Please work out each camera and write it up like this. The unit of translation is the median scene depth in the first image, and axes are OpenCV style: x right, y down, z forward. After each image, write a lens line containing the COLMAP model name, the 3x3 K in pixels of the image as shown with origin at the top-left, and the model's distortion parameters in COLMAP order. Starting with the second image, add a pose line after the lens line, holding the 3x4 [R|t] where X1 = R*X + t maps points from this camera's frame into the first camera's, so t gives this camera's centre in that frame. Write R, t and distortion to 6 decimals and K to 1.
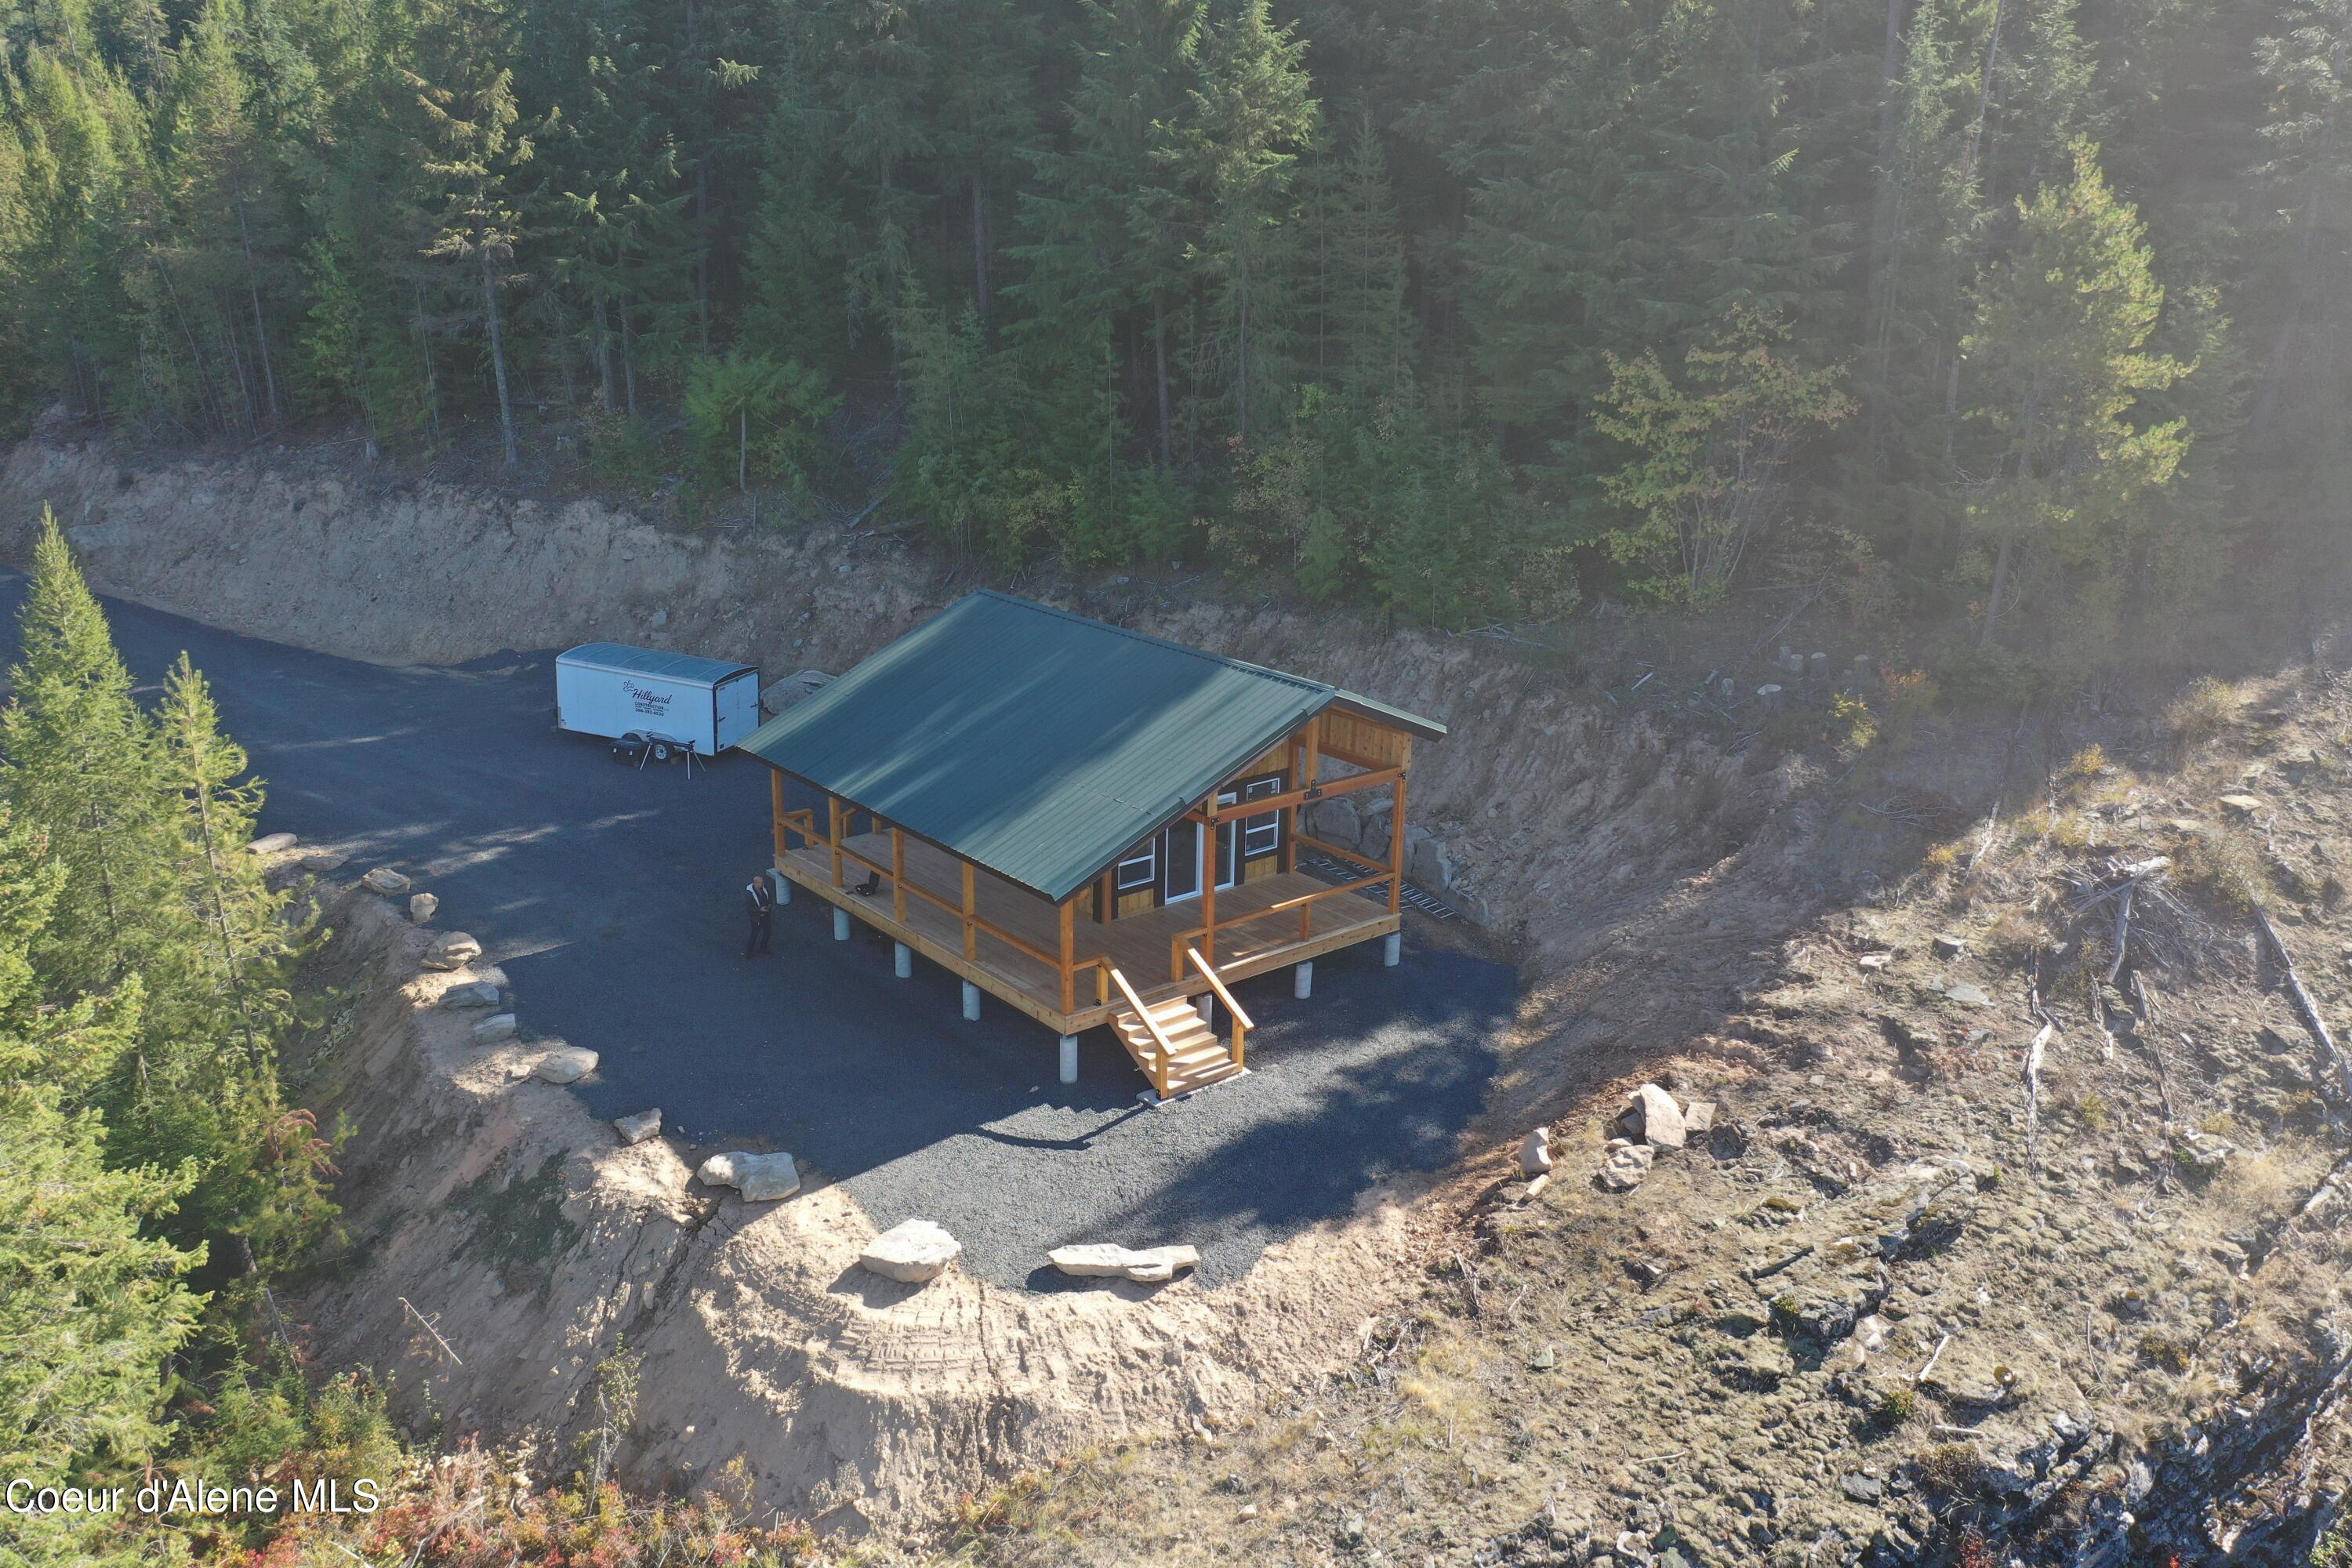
lens RADIAL K [[1872.0, 0, 1176.0], [0, 1872.0, 784.0], [0, 0, 1]] dist [-0.013708, -0.006684]
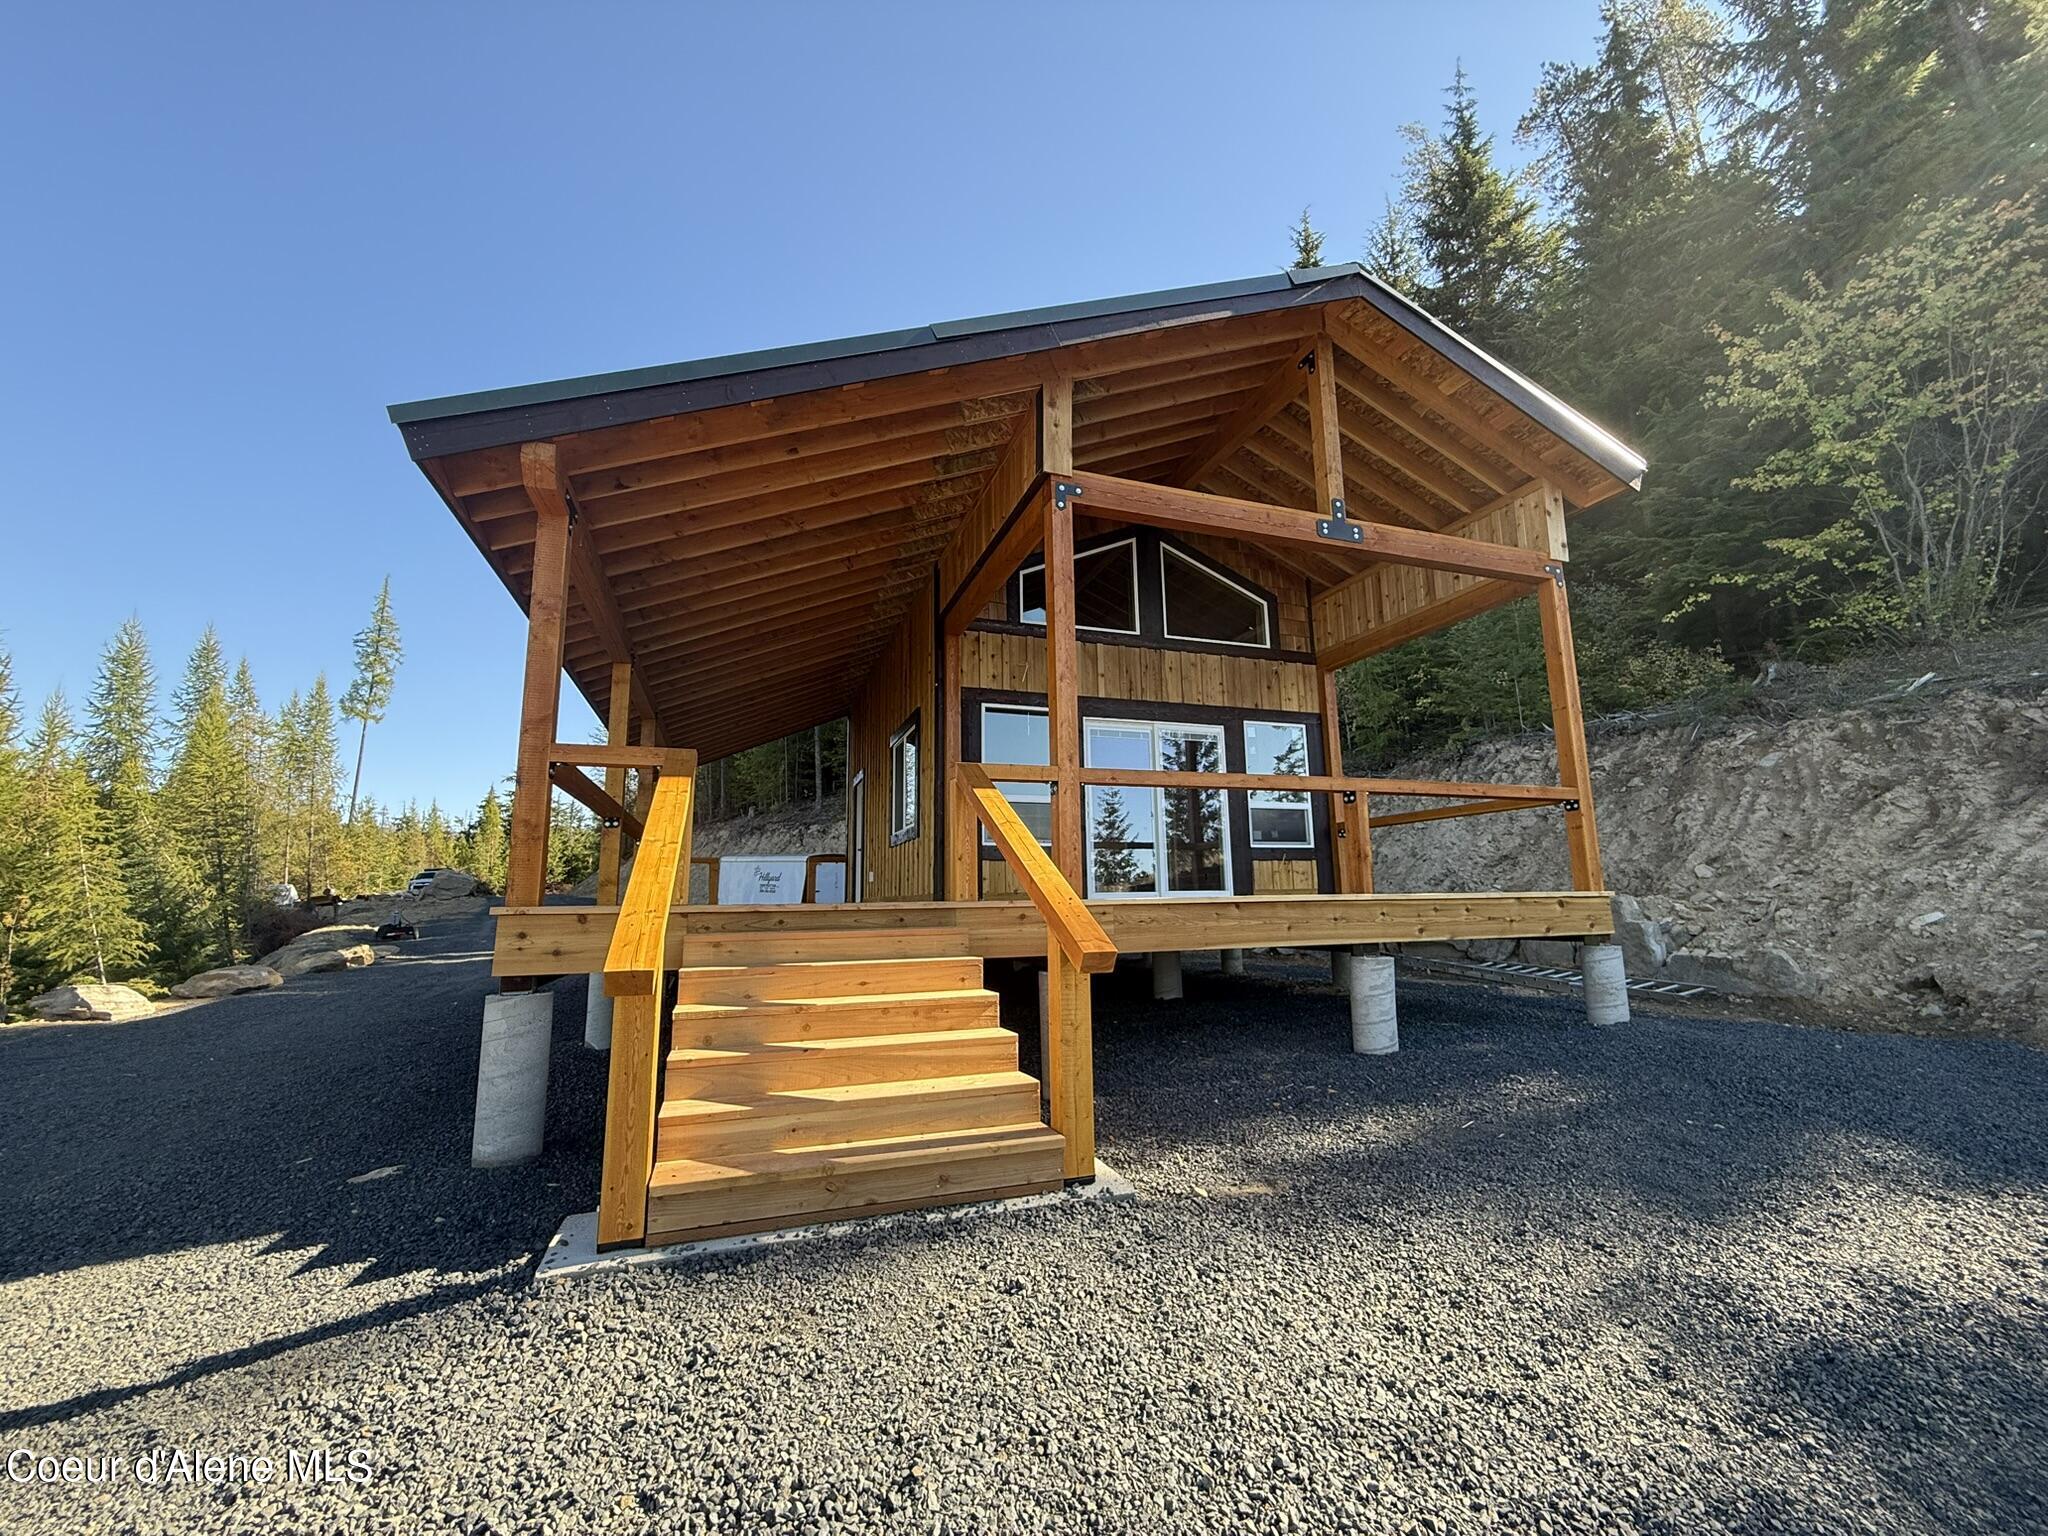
lens RADIAL K [[813.3, 0, 1021.5], [0, 813.3, 774.9], [0, 0, 1]] dist [-0.005005, 0.000516]
pose [[0.938157, -0.085669, -0.335443, 0.055873], [-0.070259, 0.901629, -0.426766, 0.128902], [0.339006, 0.423942, 0.839850, 0.758979]]
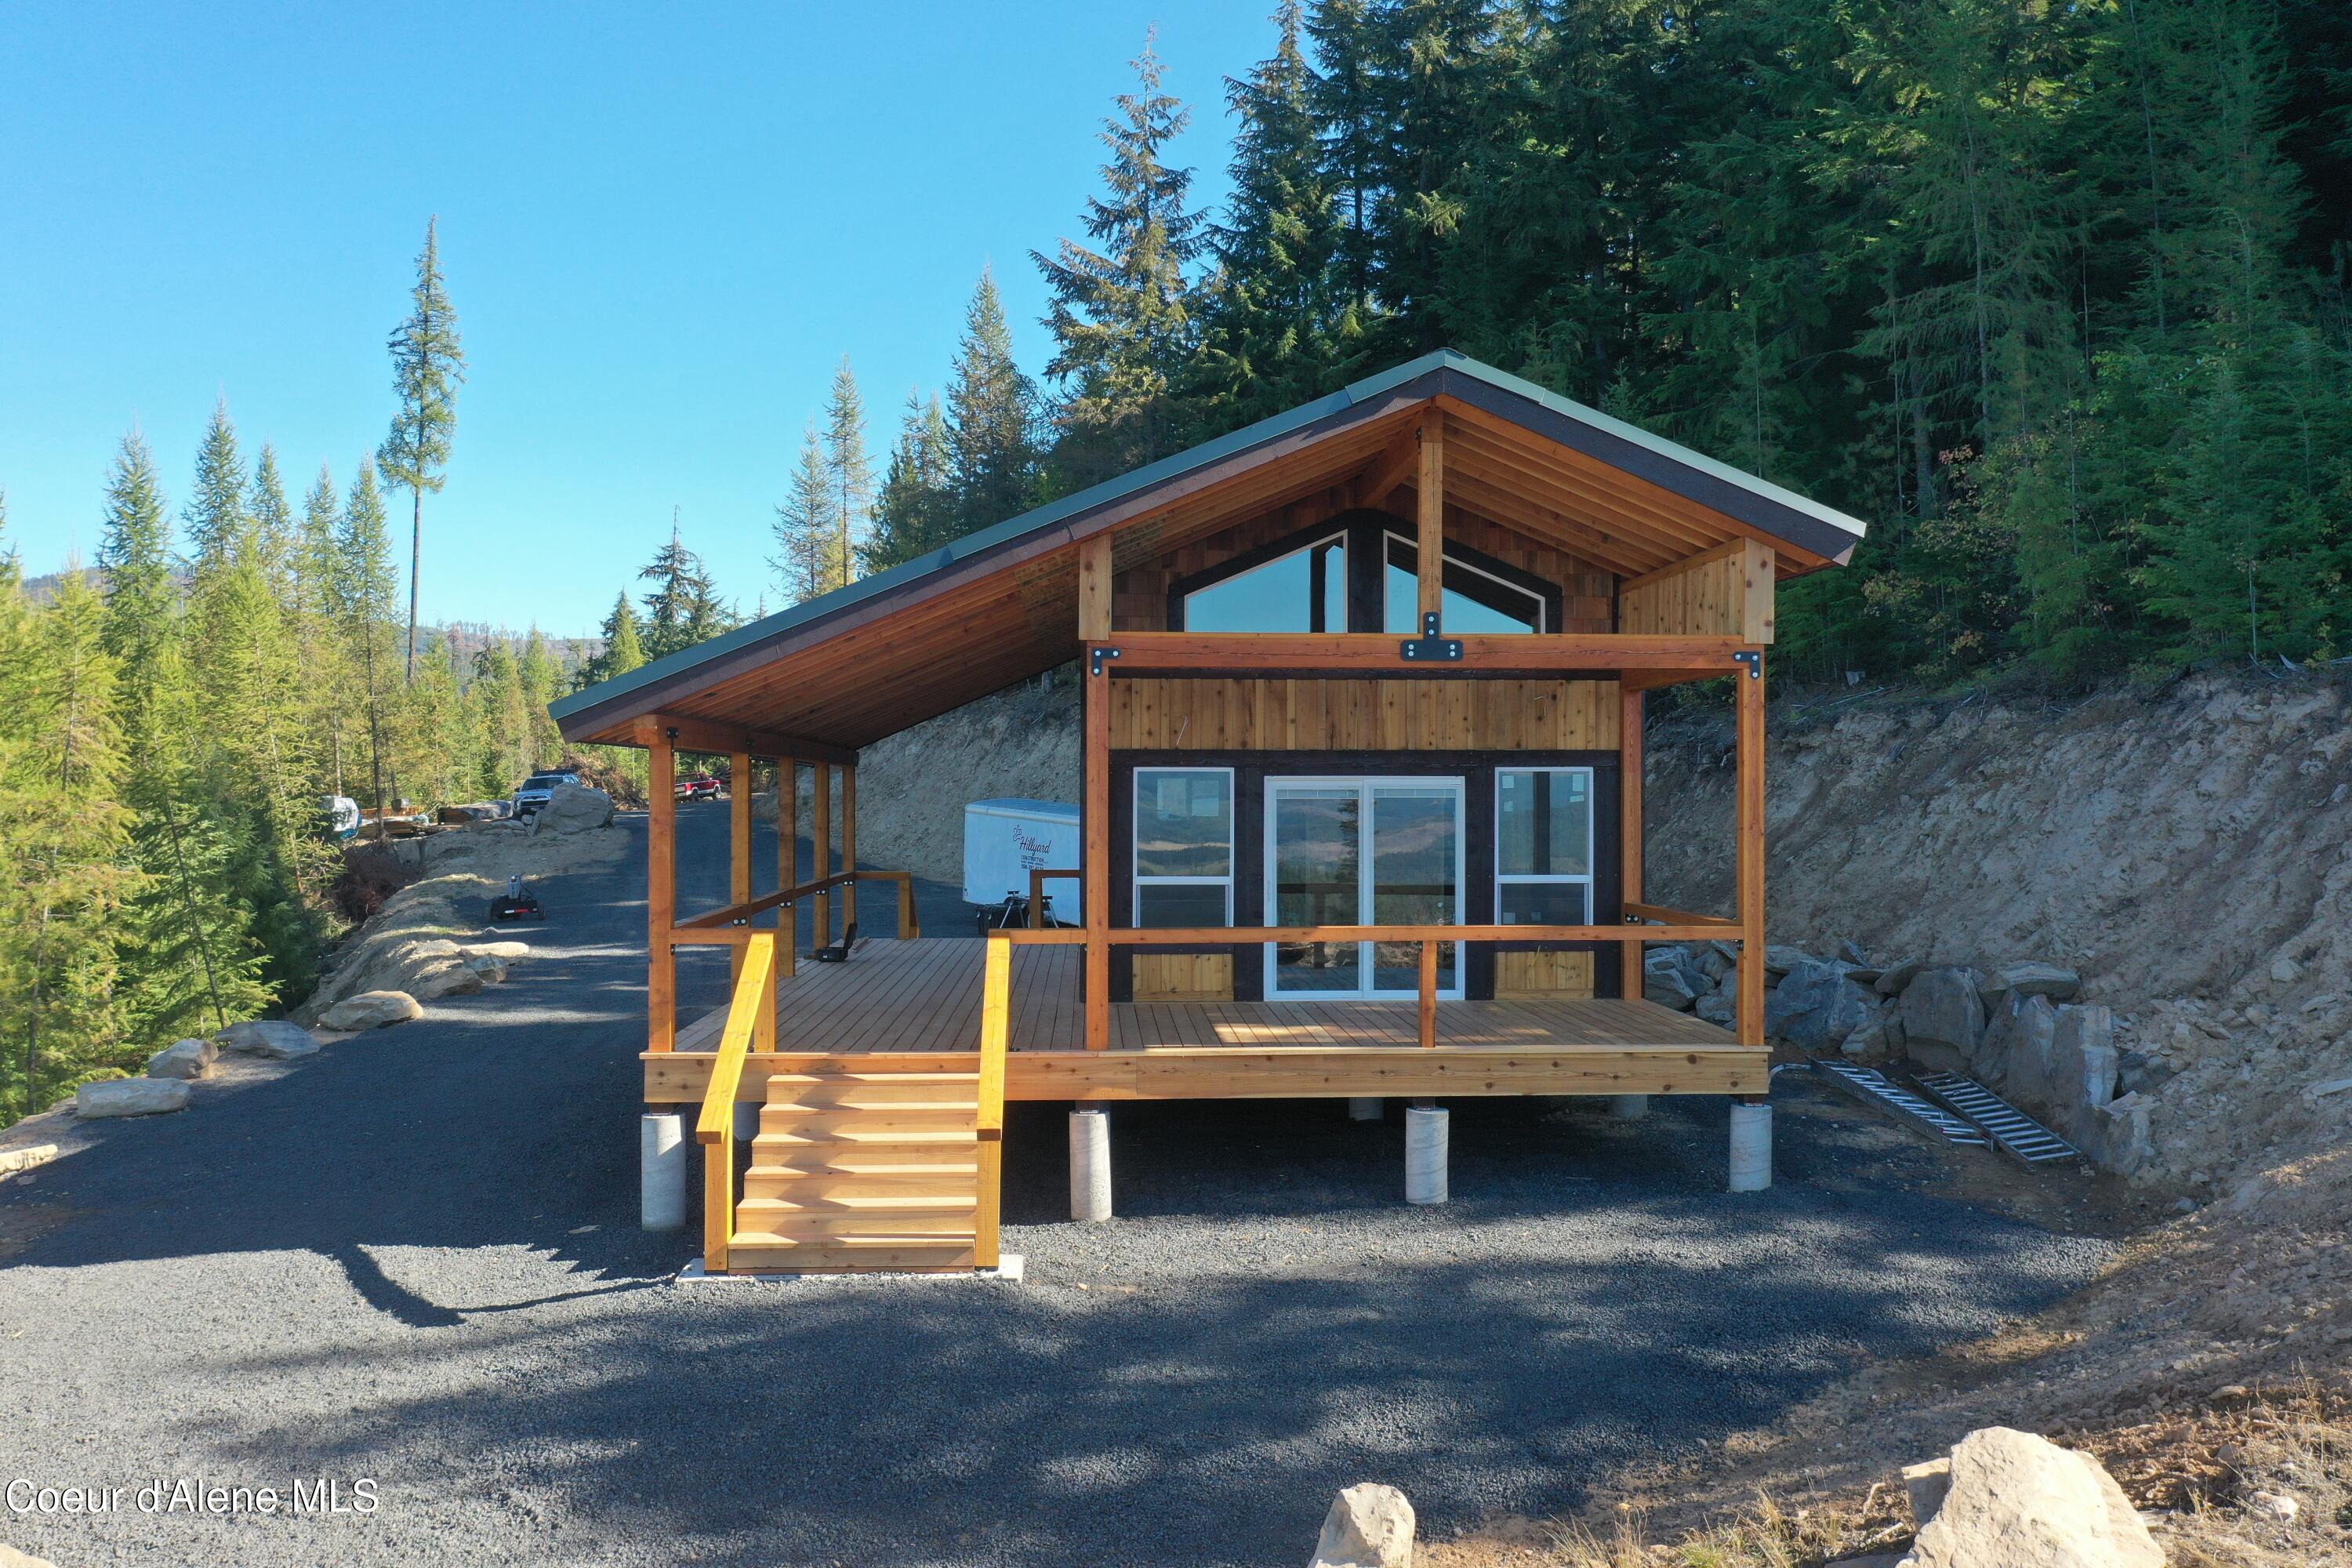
lens RADIAL K [[1852.9, 0, 1176.0], [0, 1852.9, 784.0], [0, 0, 1]] dist [-0.015052, -0.005673]
pose [[0.801151, -0.019762, -0.598136, 0.237137], [-0.162754, 0.954591, -0.249534, 0.125279], [0.575906, 0.297263, 0.761555, 0.614744]]
